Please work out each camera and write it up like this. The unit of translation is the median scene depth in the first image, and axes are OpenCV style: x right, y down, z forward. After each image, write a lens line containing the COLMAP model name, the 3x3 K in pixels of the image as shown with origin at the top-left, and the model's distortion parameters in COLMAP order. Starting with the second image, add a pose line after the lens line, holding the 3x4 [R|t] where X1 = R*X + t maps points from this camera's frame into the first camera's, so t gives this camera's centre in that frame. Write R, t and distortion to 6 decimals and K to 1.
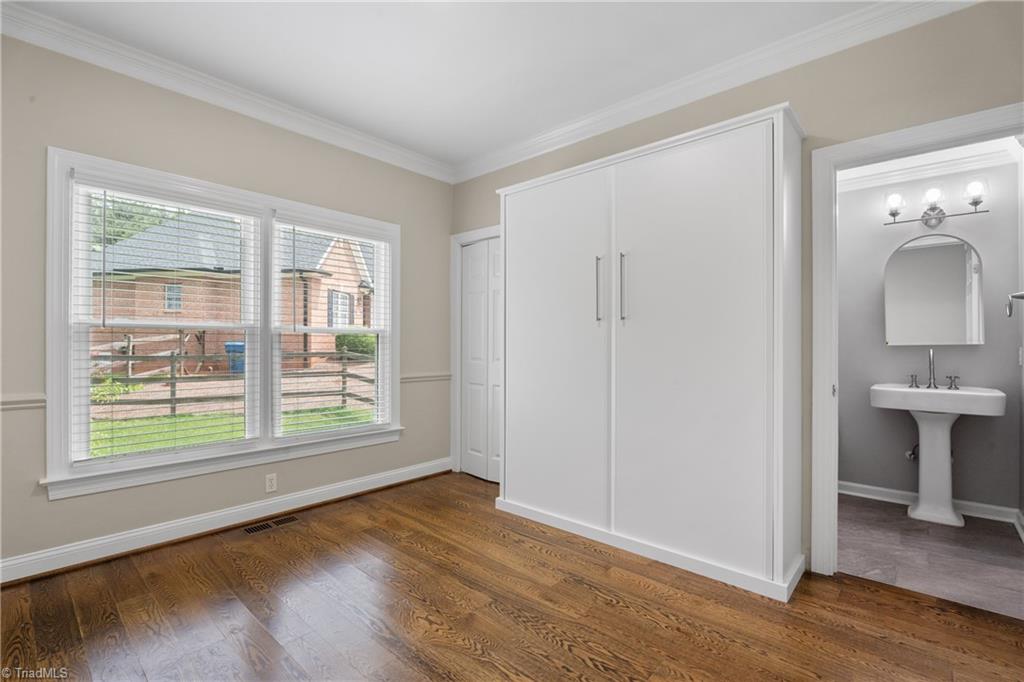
lens RADIAL K [[464.8, 0, 510.0], [0, 464.8, 341.9], [0, 0, 1]] dist [-0.008659, 0.000093]
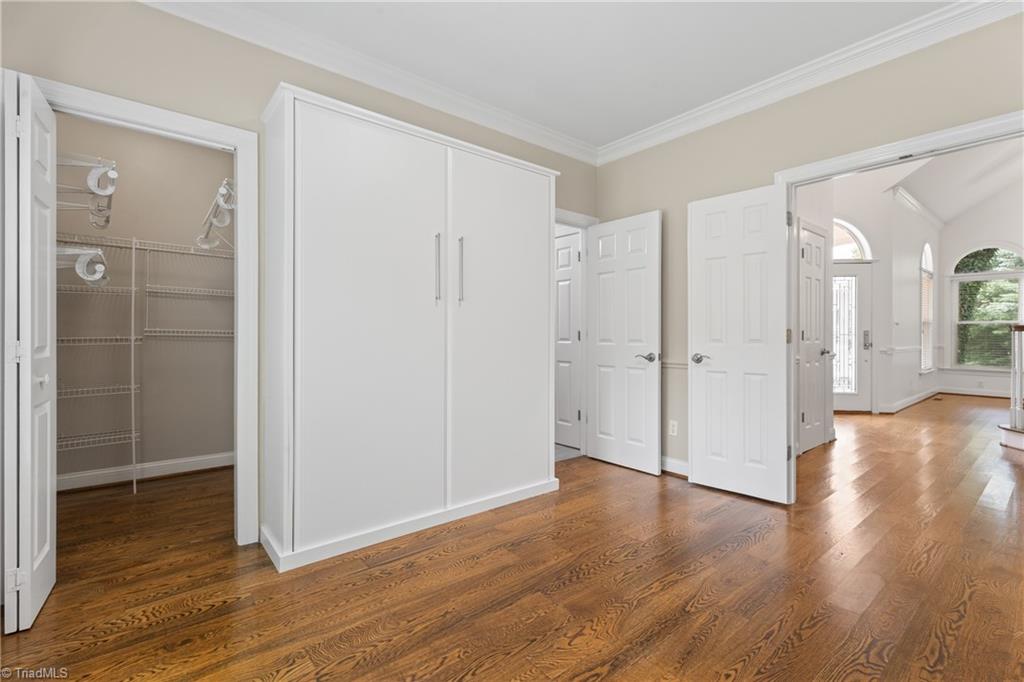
lens RADIAL K [[452.4, 0, 513.2], [0, 452.4, 339.1], [0, 0, 1]] dist [0.002260, 0.000189]
pose [[0.145819, -0.007498, 0.989283, -0.751748], [-0.009461, 0.999915, 0.008973, 0.028289], [-0.989266, -0.010668, 0.145736, 0.730659]]
